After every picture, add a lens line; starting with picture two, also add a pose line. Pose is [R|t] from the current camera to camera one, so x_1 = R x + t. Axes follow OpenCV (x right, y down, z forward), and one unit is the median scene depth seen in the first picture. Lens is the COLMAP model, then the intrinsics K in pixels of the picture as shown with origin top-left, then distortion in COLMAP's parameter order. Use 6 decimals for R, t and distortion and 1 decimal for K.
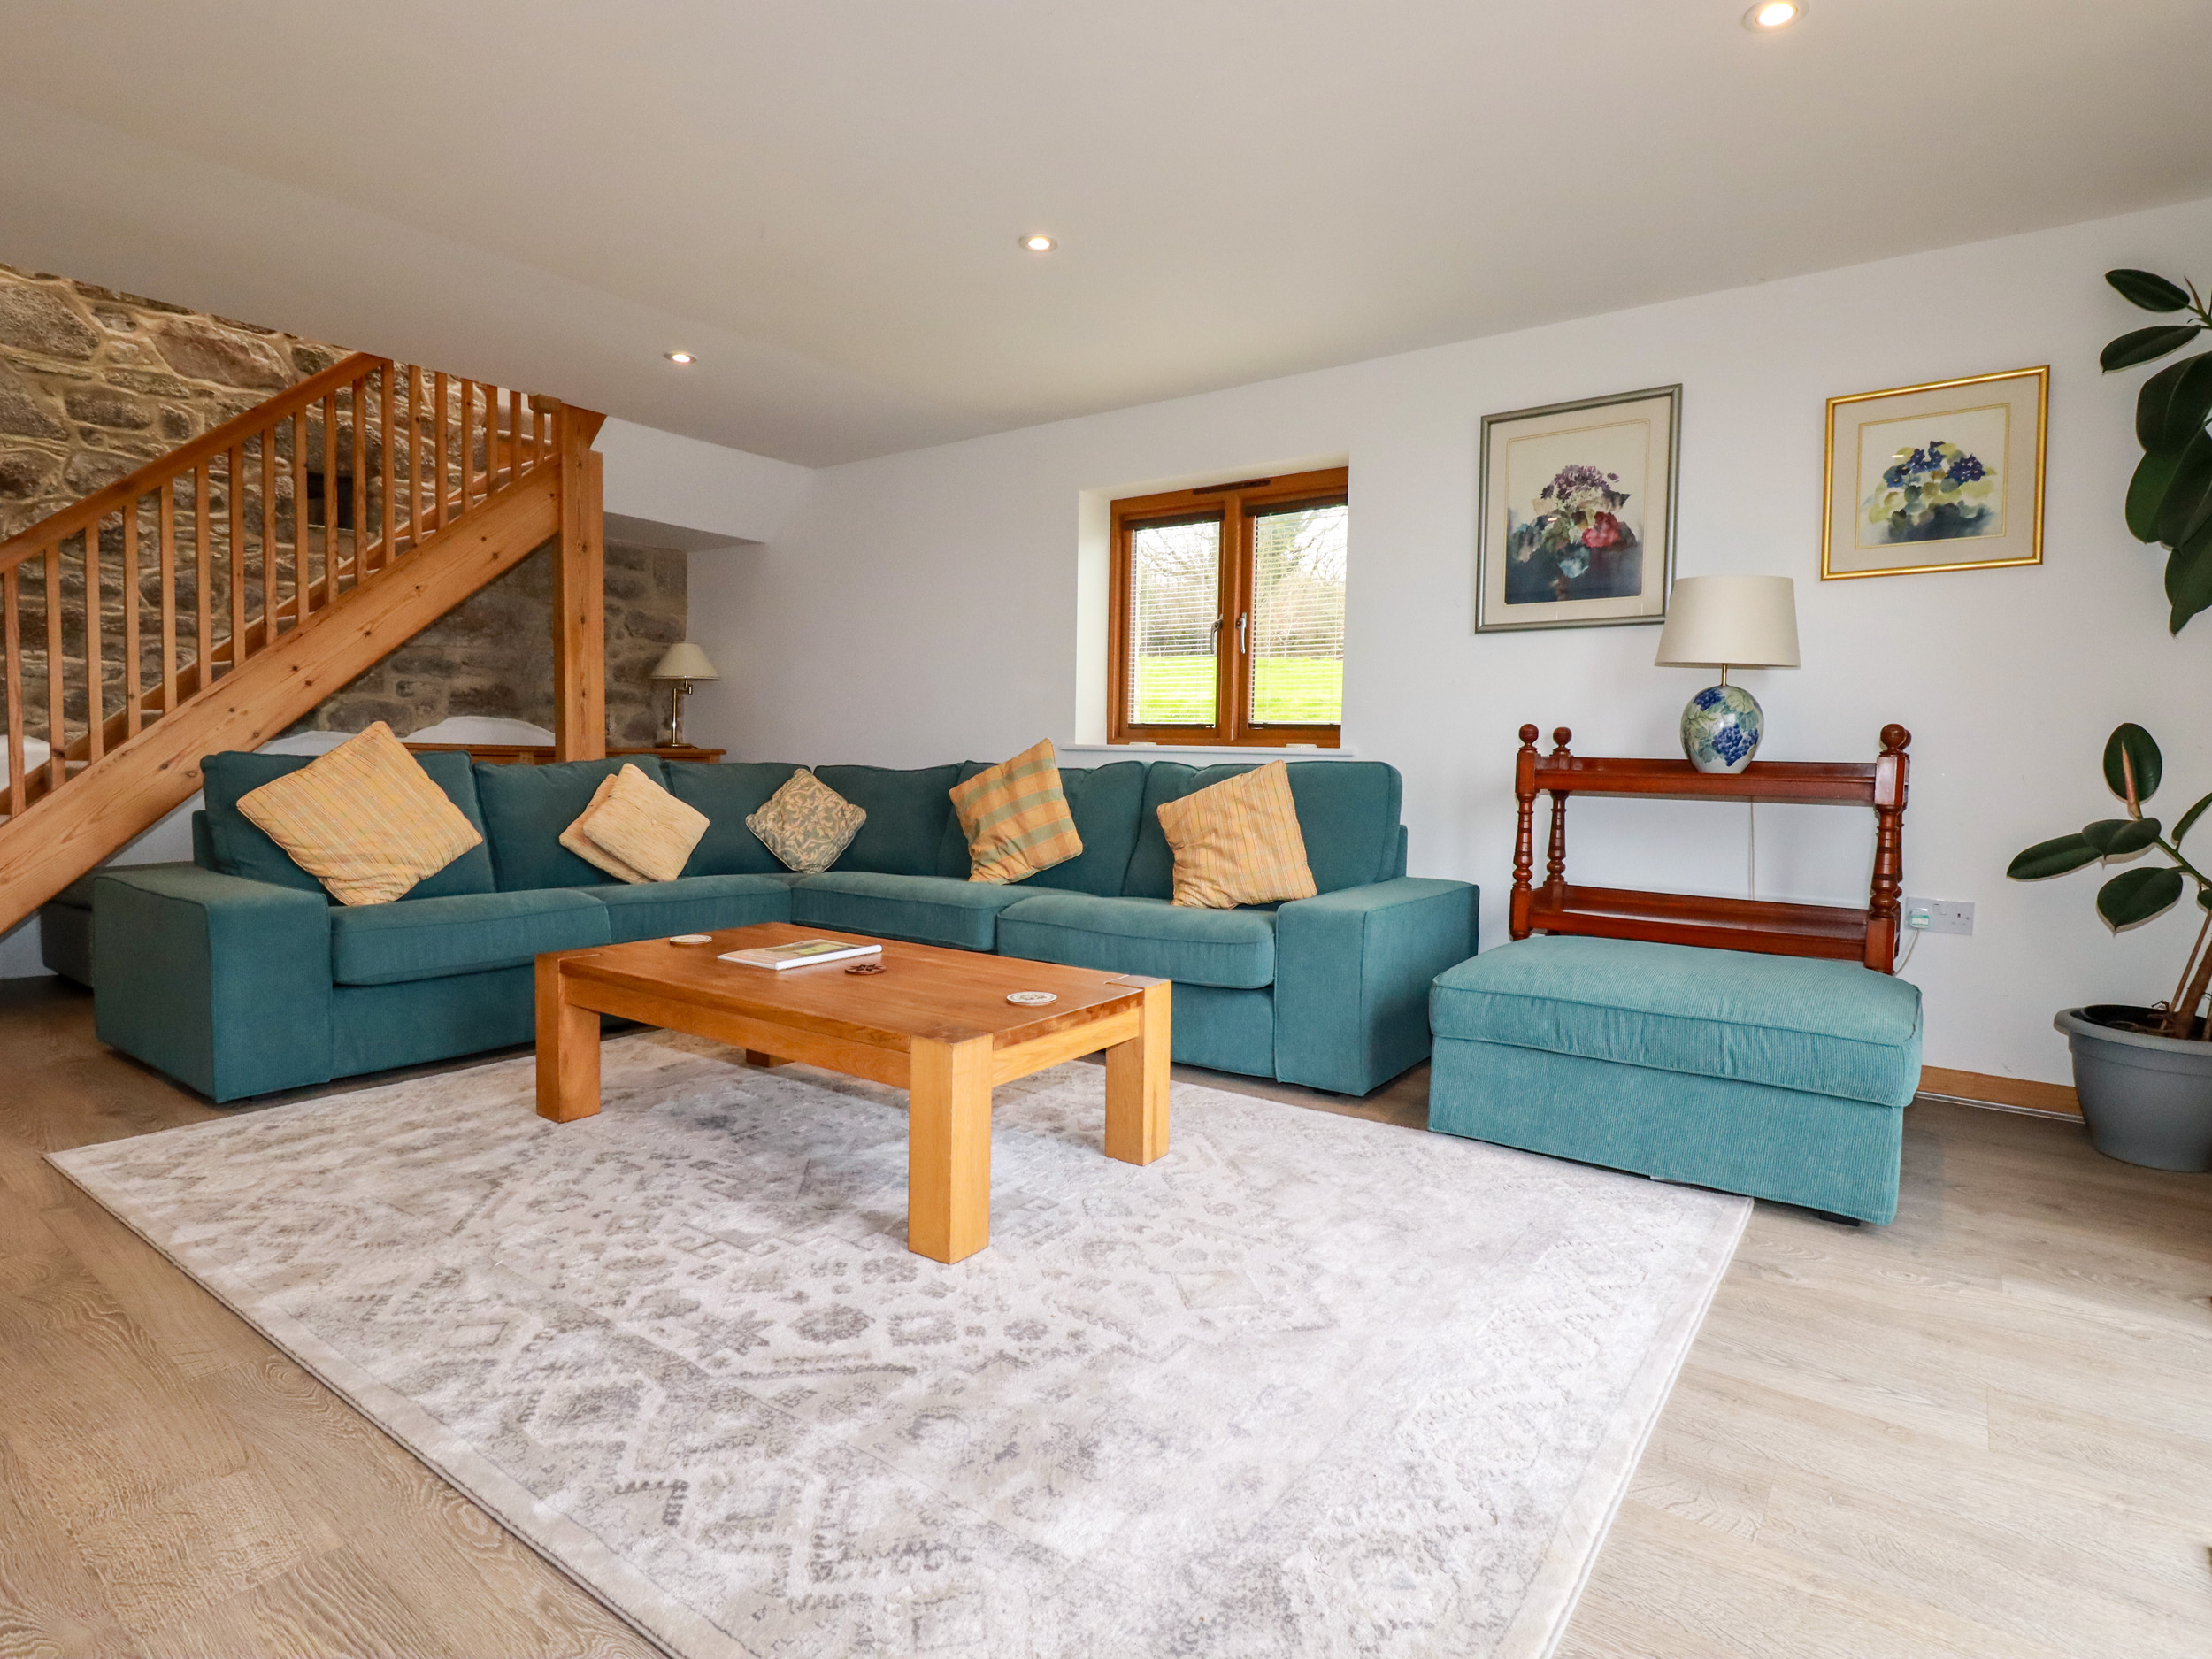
lens RADIAL K [[1159.3, 0, 1103.1], [0, 1159.3, 822.6], [0, 0, 1]] dist [0.000898, -0.000077]
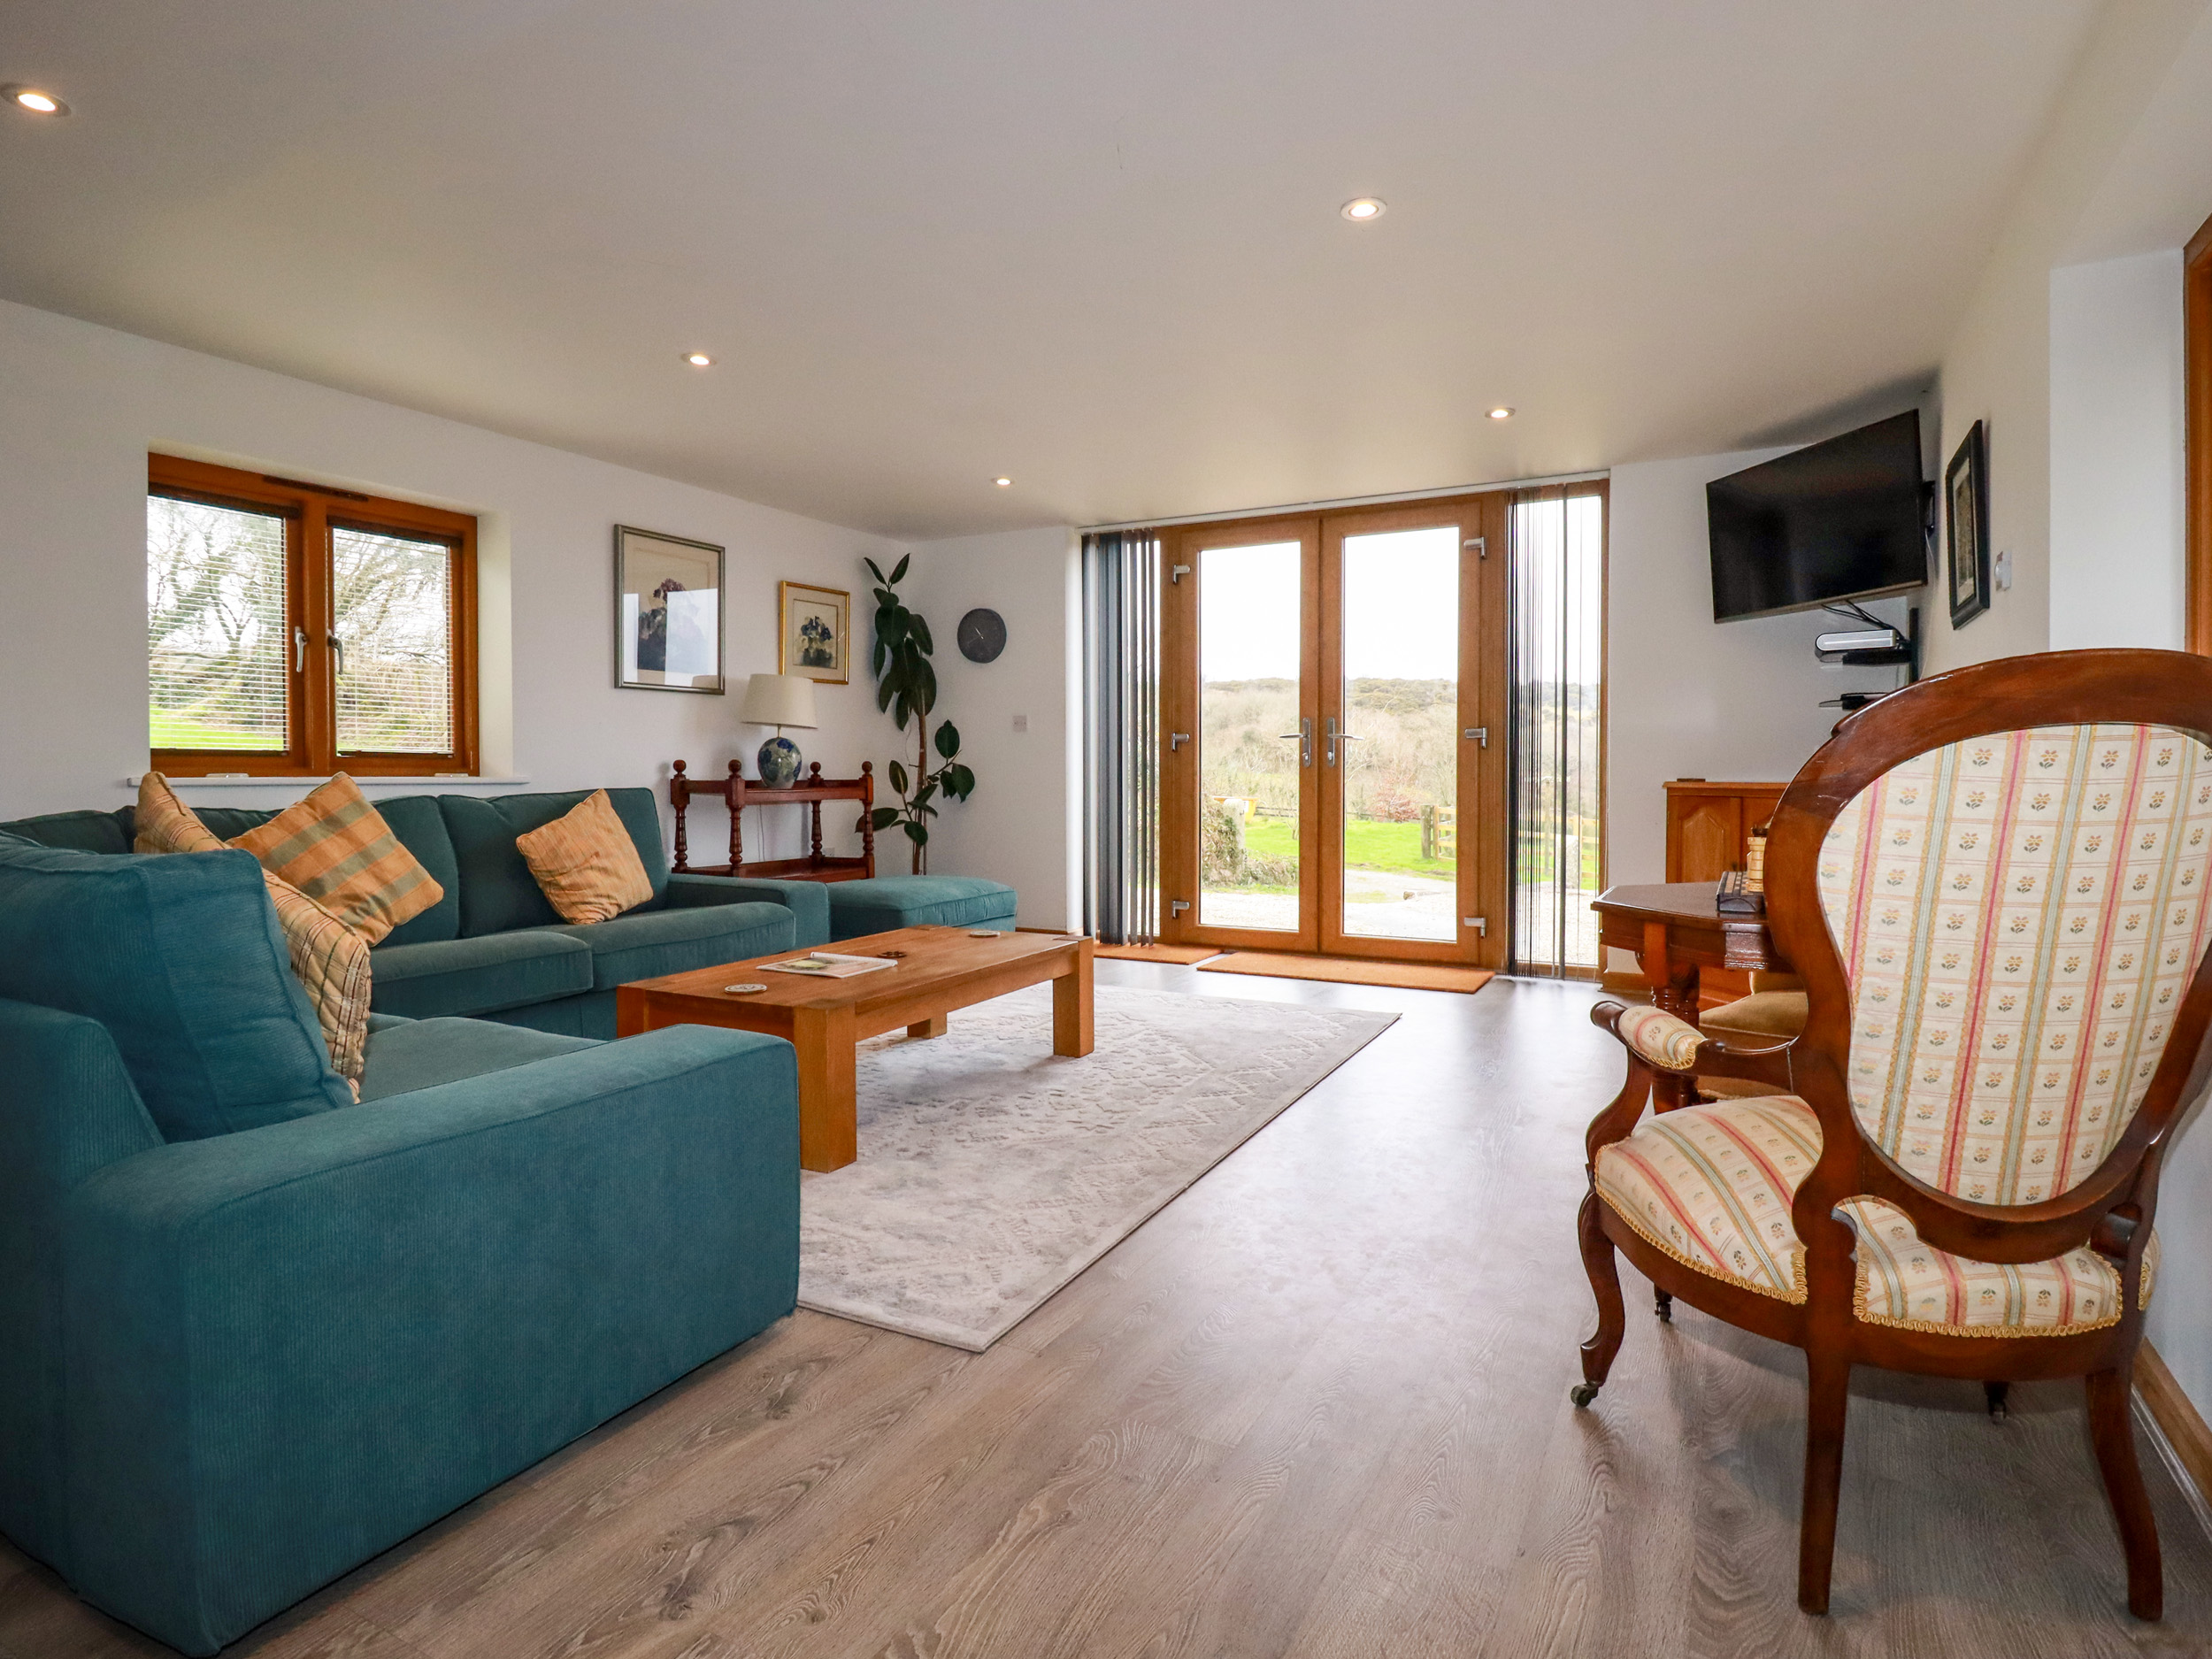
lens RADIAL K [[1159.3, 0, 1102.2], [0, 1159.3, 820.7], [0, 0, 1]] dist [0.000898, -0.000077]
pose [[-0.144448, -0.055368, 0.987962, -1.089556], [0.066420, 0.995639, 0.065509, -0.065334], [-0.987281, 0.075083, -0.140140, 0.676104]]
